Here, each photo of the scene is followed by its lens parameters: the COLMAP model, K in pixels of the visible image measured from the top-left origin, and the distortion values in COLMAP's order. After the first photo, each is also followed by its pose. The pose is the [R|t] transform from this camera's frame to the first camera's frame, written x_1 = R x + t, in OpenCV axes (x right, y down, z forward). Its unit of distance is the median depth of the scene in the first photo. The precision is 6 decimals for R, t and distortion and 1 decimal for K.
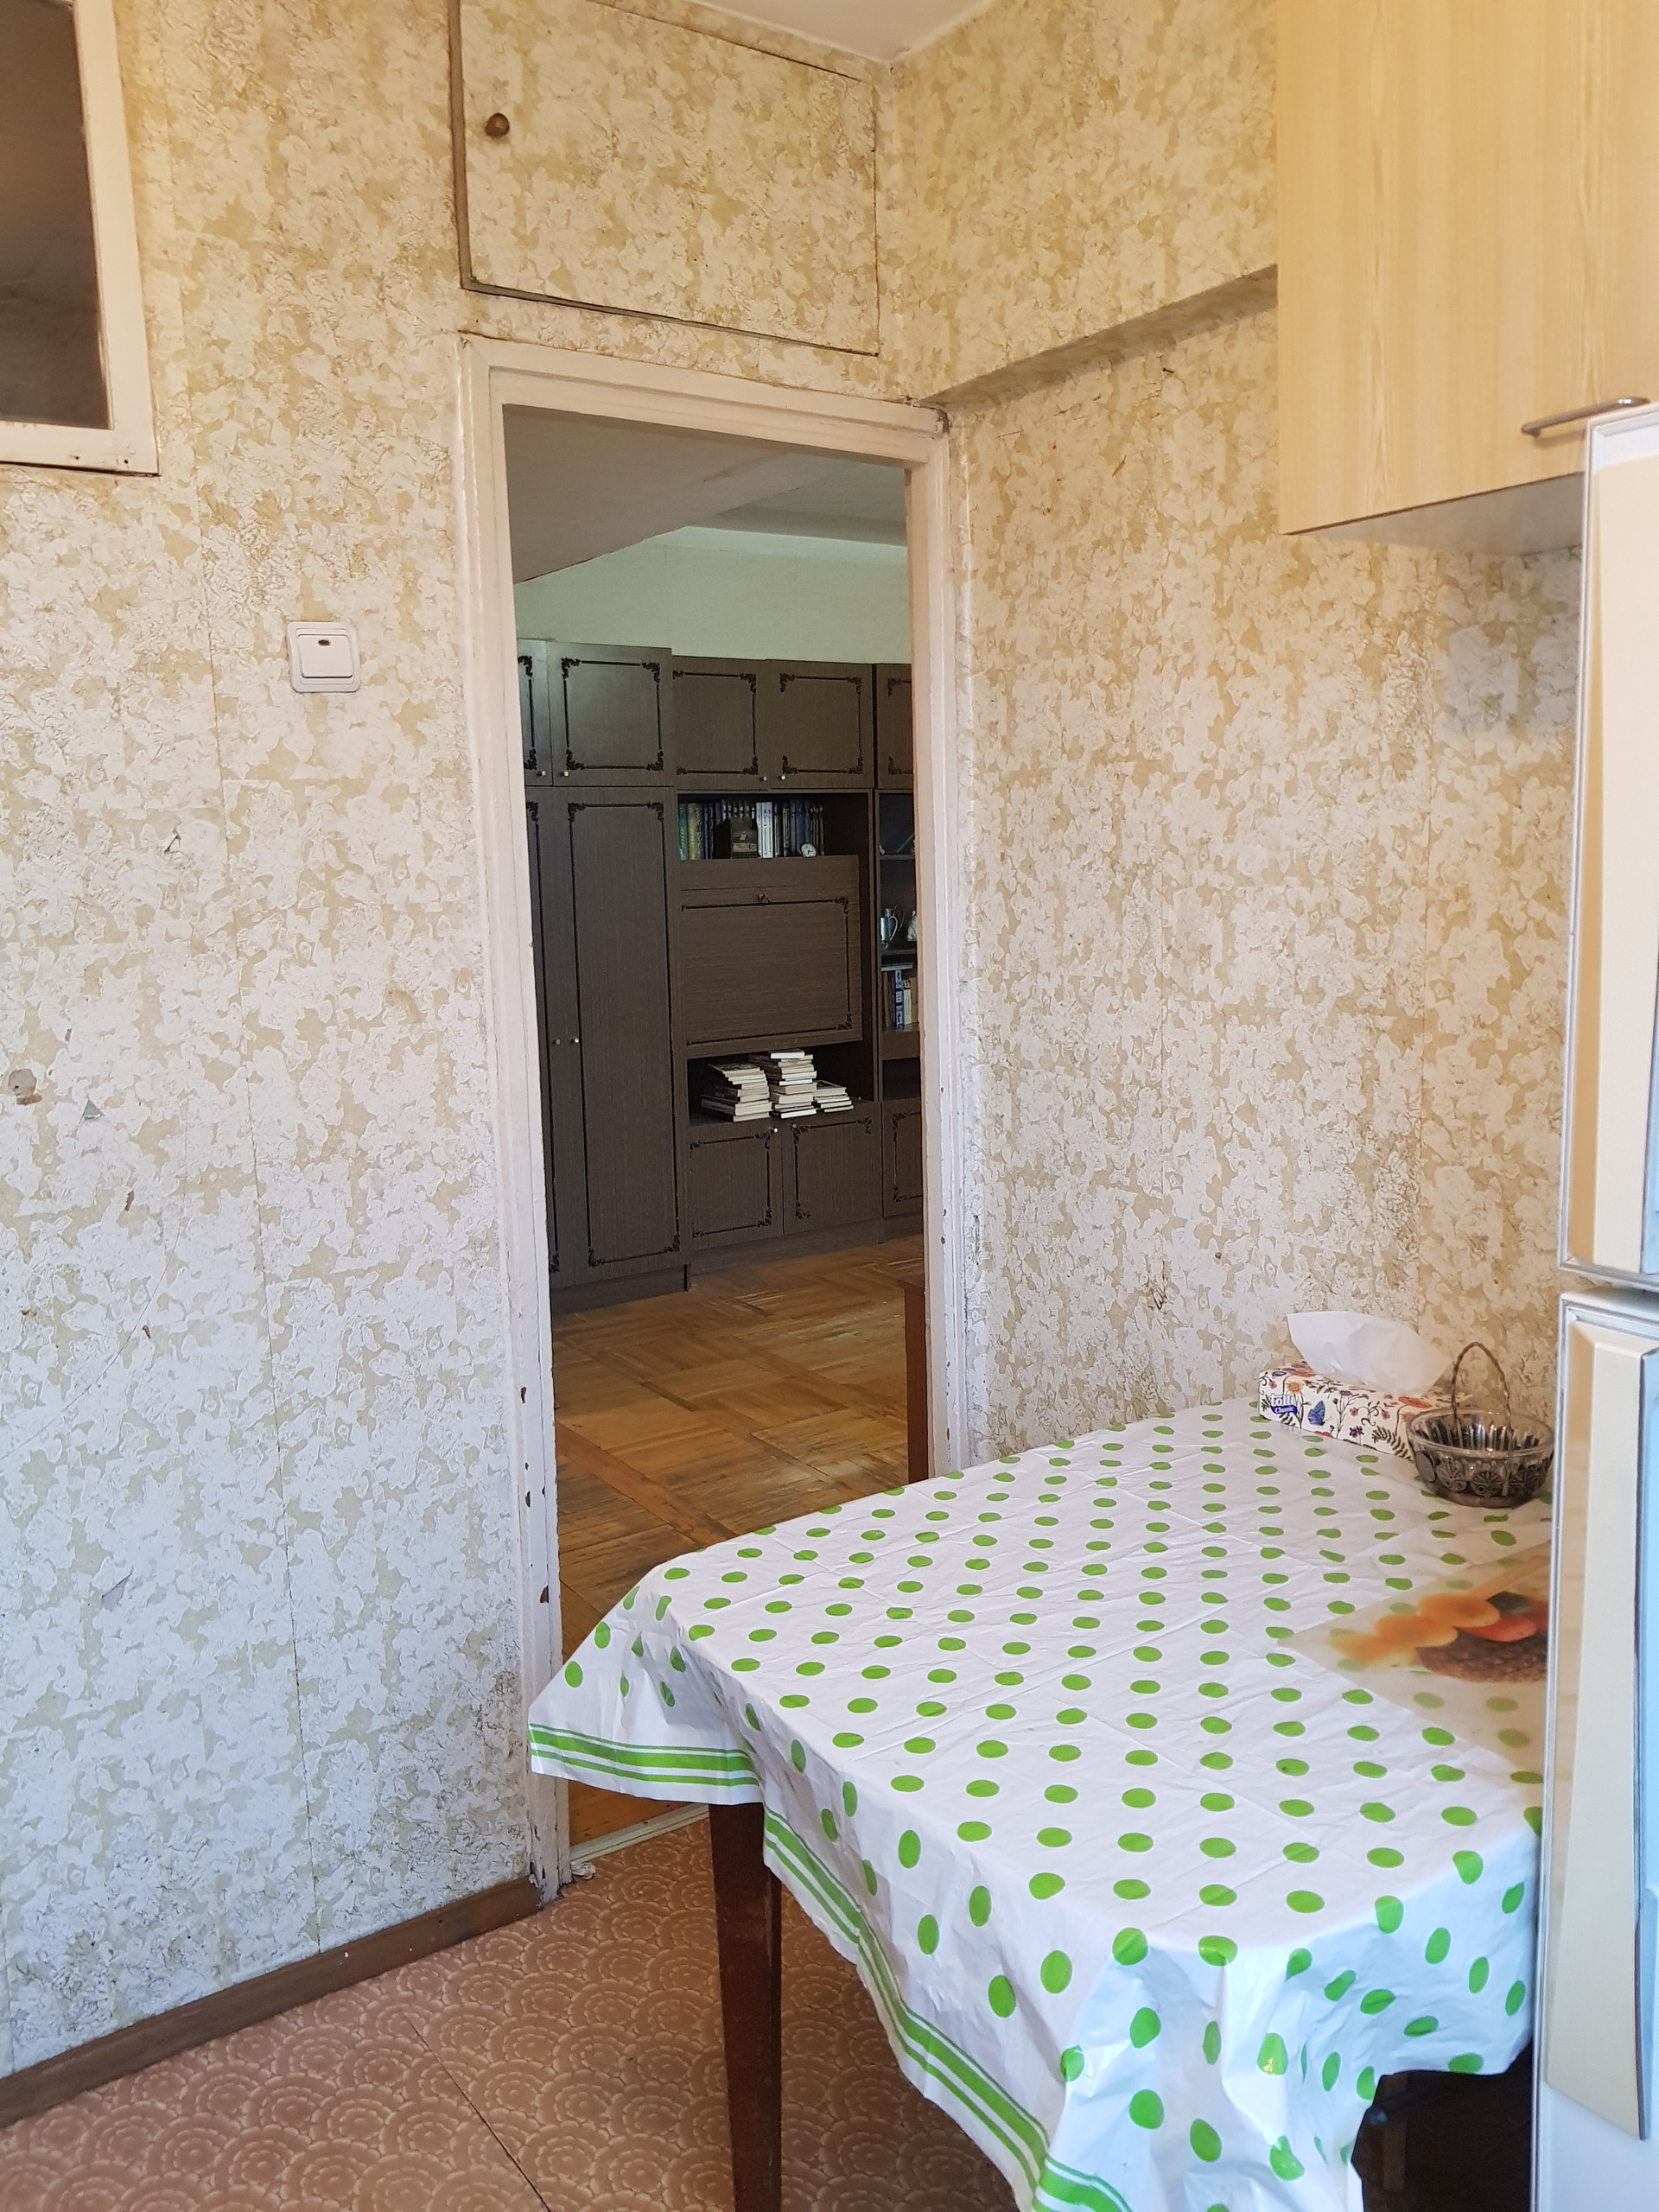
lens RADIAL K [[1756.0, 0, 847.6], [0, 1756.0, 1097.2], [0, 0, 1]] dist [0.083340, -0.143223]
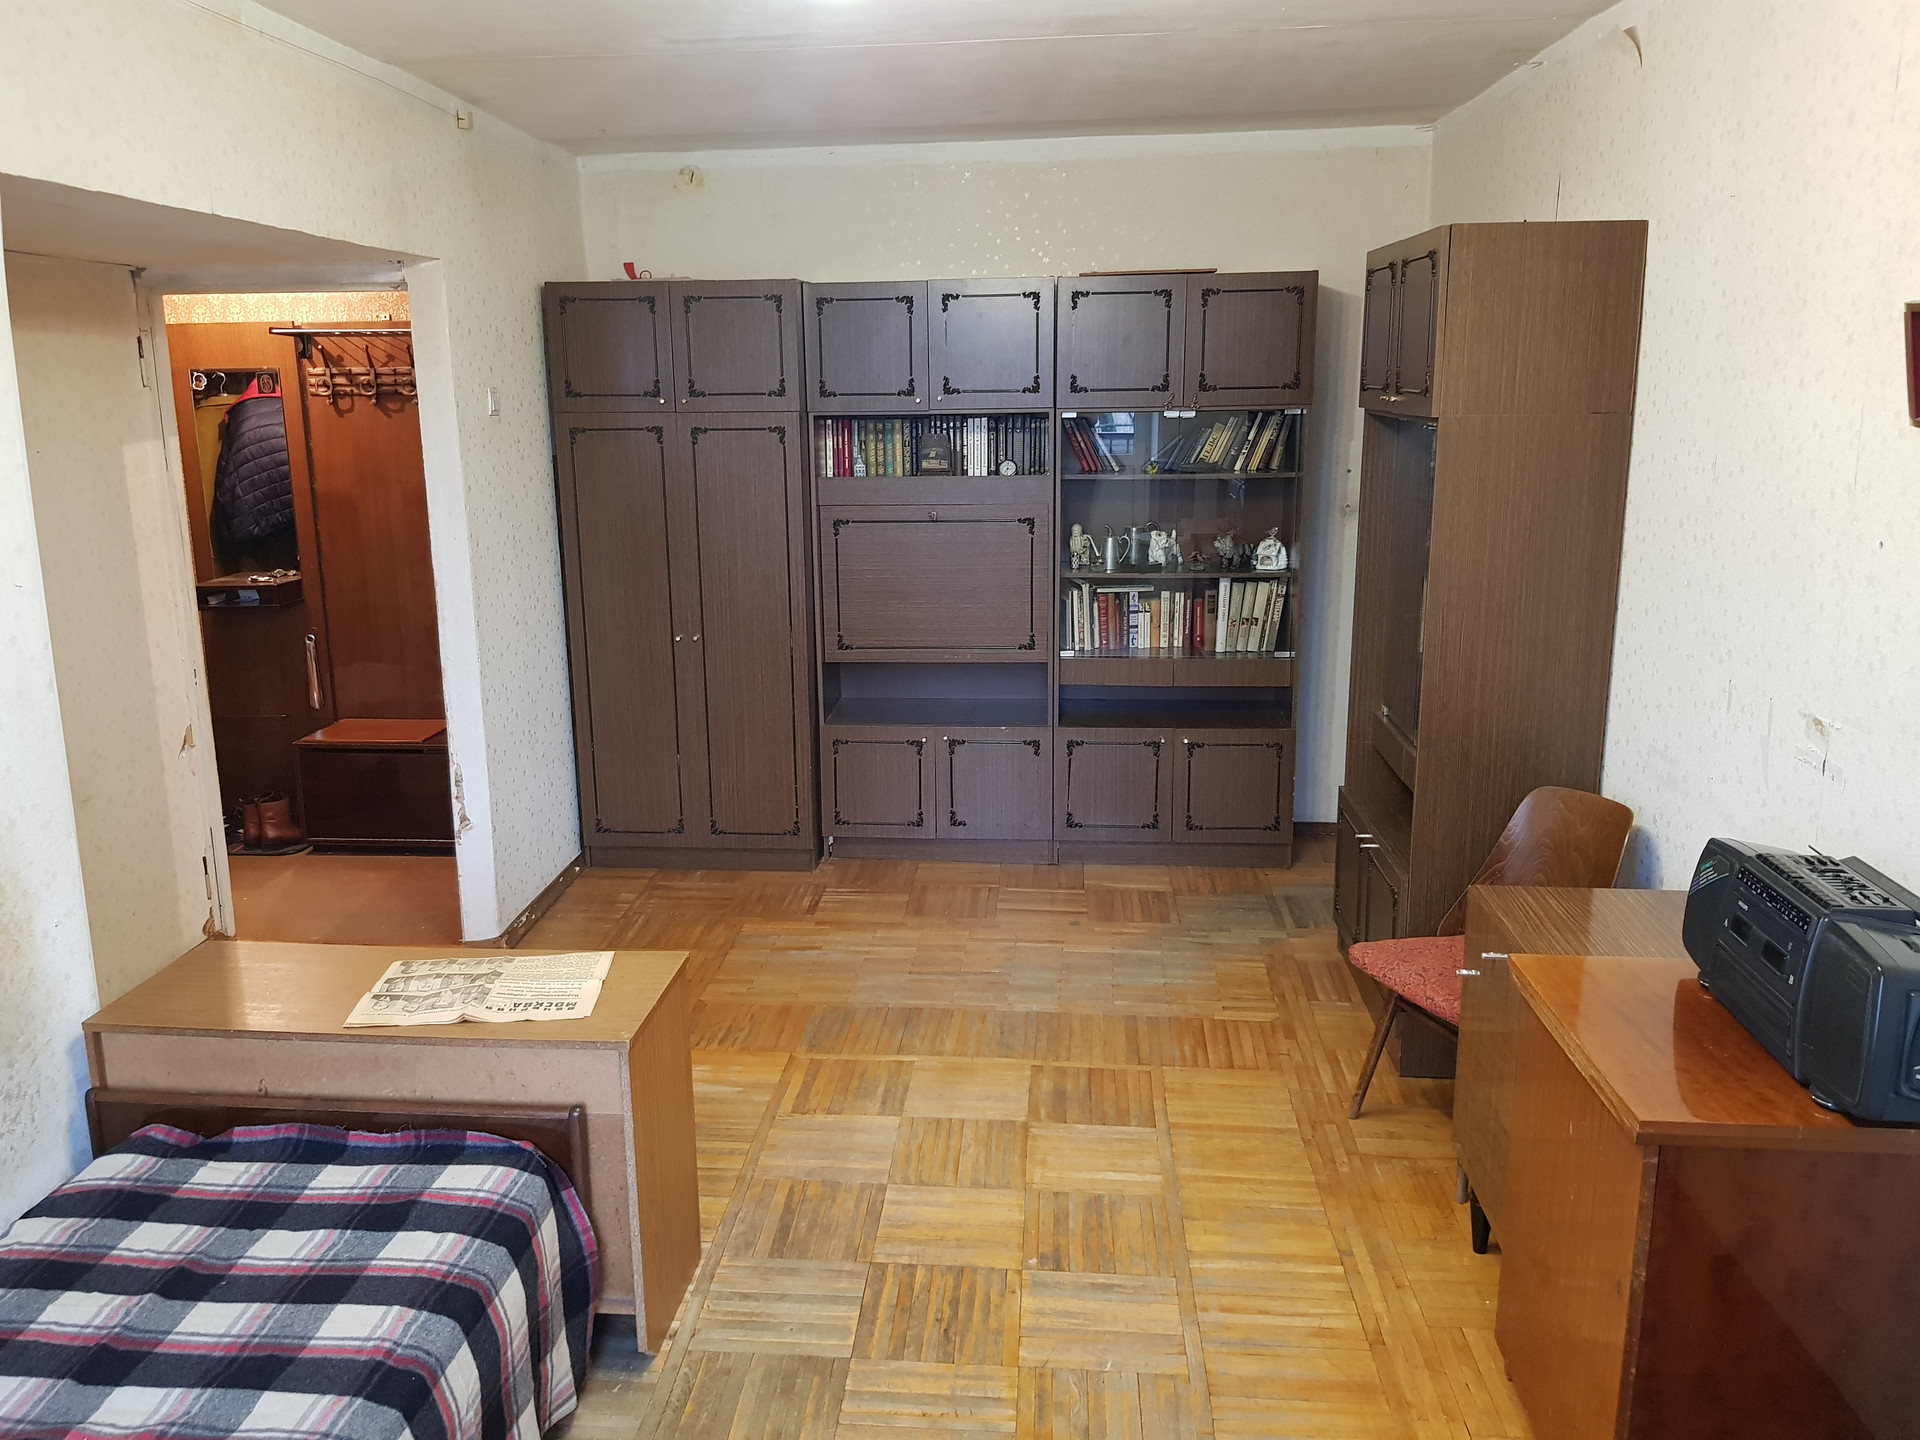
lens RADIAL K [[1524.2, 0, 952.1], [0, 1524.2, 714.5], [0, 0, 1]] dist [0.083340, -0.143223]
pose [[0.753028, 0.150871, -0.640458, 0.539398], [-0.096004, 0.988134, 0.119893, -0.104345], [0.650947, -0.028796, 0.758577, 0.320260]]
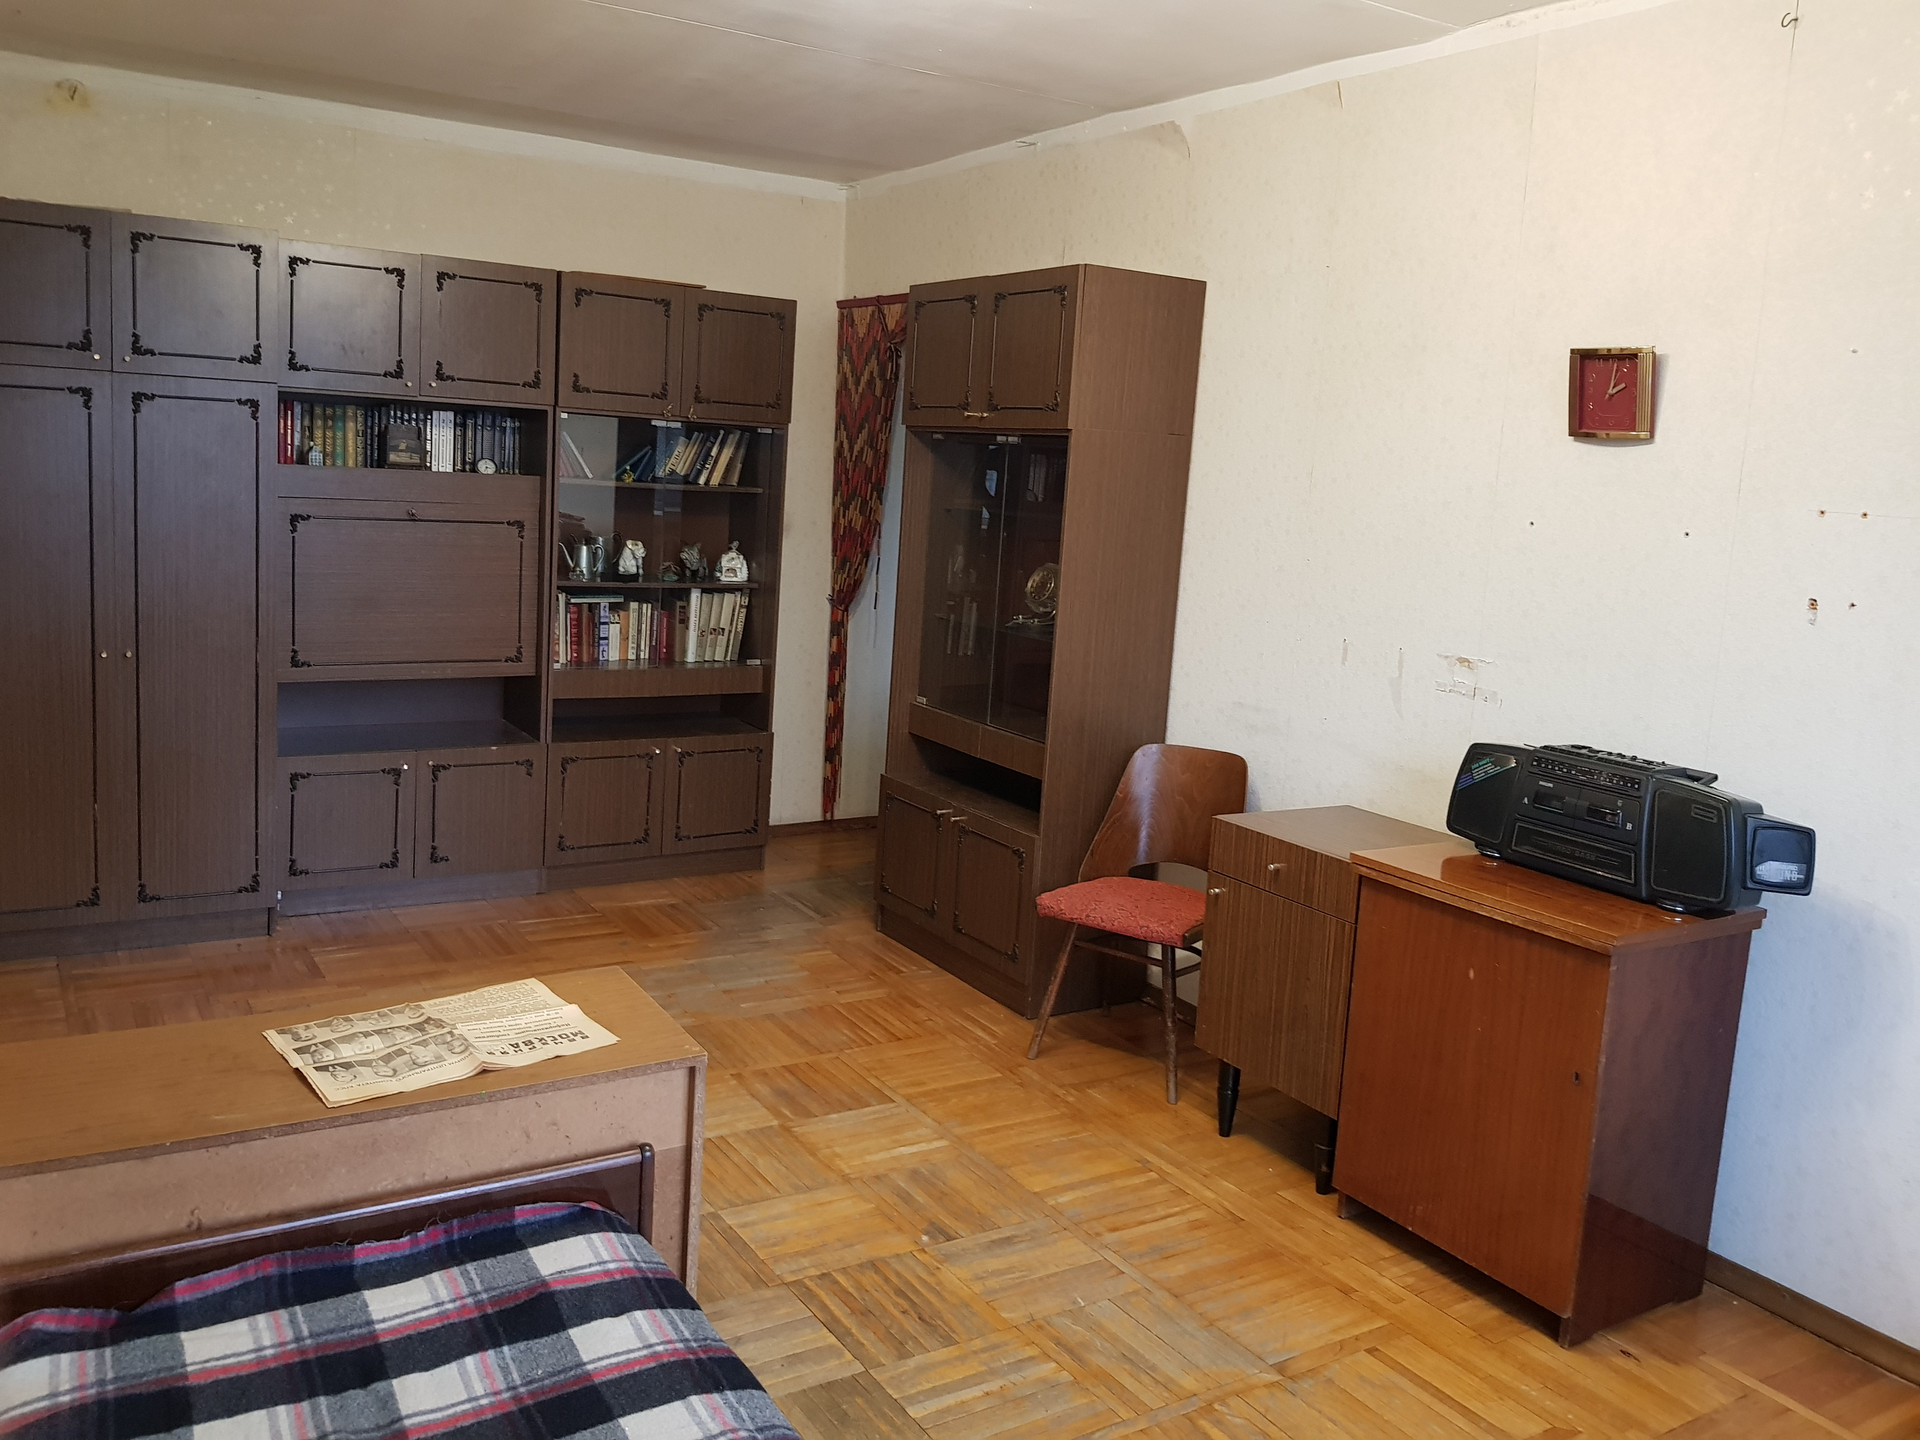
lens RADIAL K [[1524.2, 0, 875.3], [0, 1524.2, 685.0], [0, 0, 1]] dist [0.083340, -0.143223]
pose [[0.994296, 0.082677, -0.067378, 0.249119], [-0.083153, 0.996528, -0.004291, -0.039869], [0.066789, 0.009869, 0.997718, 0.210662]]
